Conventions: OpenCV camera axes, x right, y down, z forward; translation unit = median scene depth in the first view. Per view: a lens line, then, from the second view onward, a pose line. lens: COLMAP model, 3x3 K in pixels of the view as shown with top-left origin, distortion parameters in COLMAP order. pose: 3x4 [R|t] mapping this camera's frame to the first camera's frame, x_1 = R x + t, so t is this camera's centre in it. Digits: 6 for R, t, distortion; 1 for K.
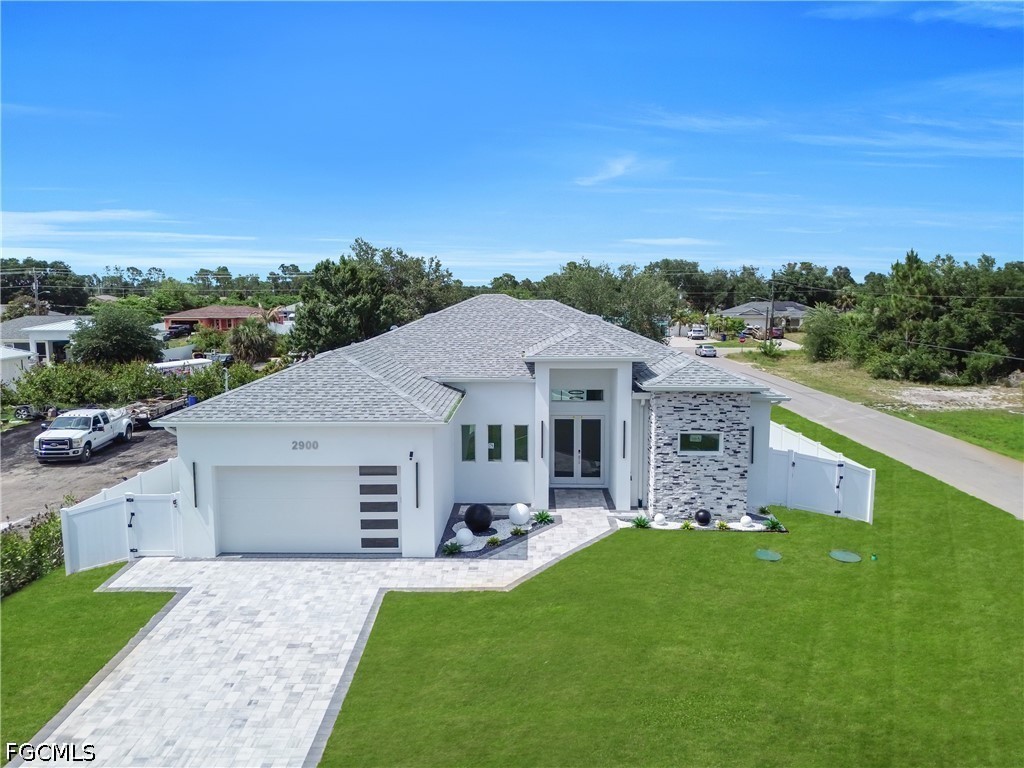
lens RADIAL K [[720.8, 0, 510.5], [0, 720.8, 378.4], [0, 0, 1]] dist [0.062461, -0.082544]
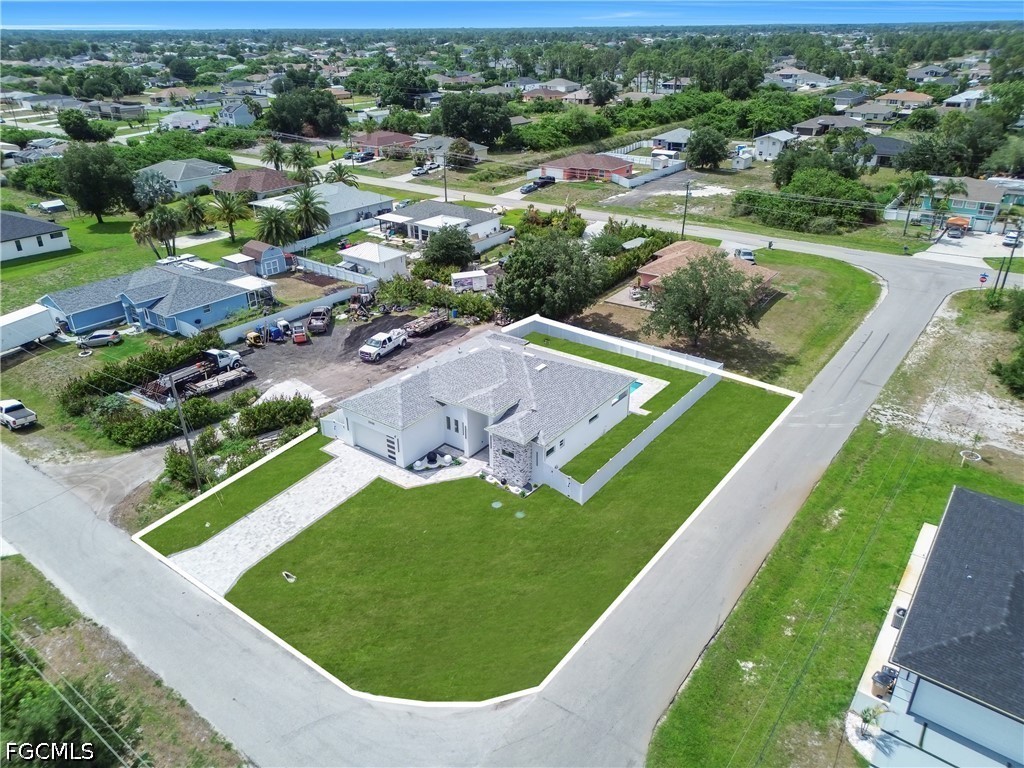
lens RADIAL K [[720.8, 0, 510.5], [0, 720.8, 378.4], [0, 0, 1]] dist [0.062461, -0.082544]
pose [[0.816369, 0.246129, -0.522458, 1.527209], [-0.061857, 0.936701, 0.344624, -1.025442], [0.574208, -0.249023, 0.779918, -0.869983]]
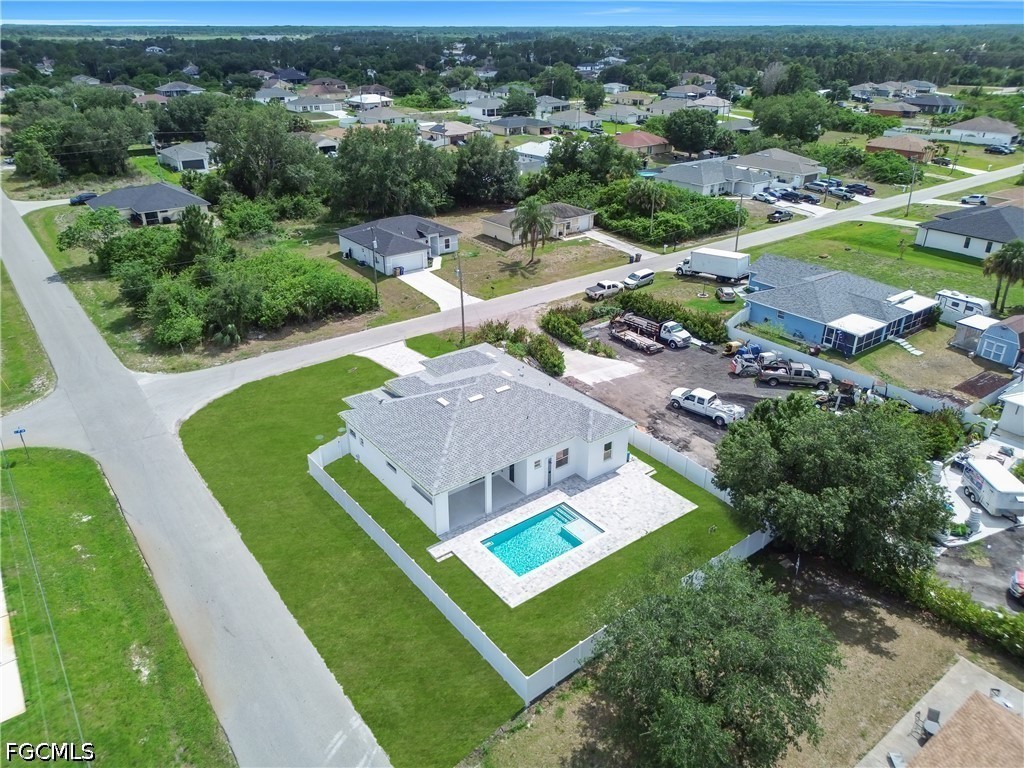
lens RADIAL K [[720.8, 0, 510.5], [0, 720.8, 378.4], [0, 0, 1]] dist [0.062461, -0.082544]
pose [[-0.776054, 0.275593, -0.567264, 1.377373], [-0.073559, 0.853774, 0.515421, -1.494221], [0.626362, 0.441722, -0.642302, 3.089923]]
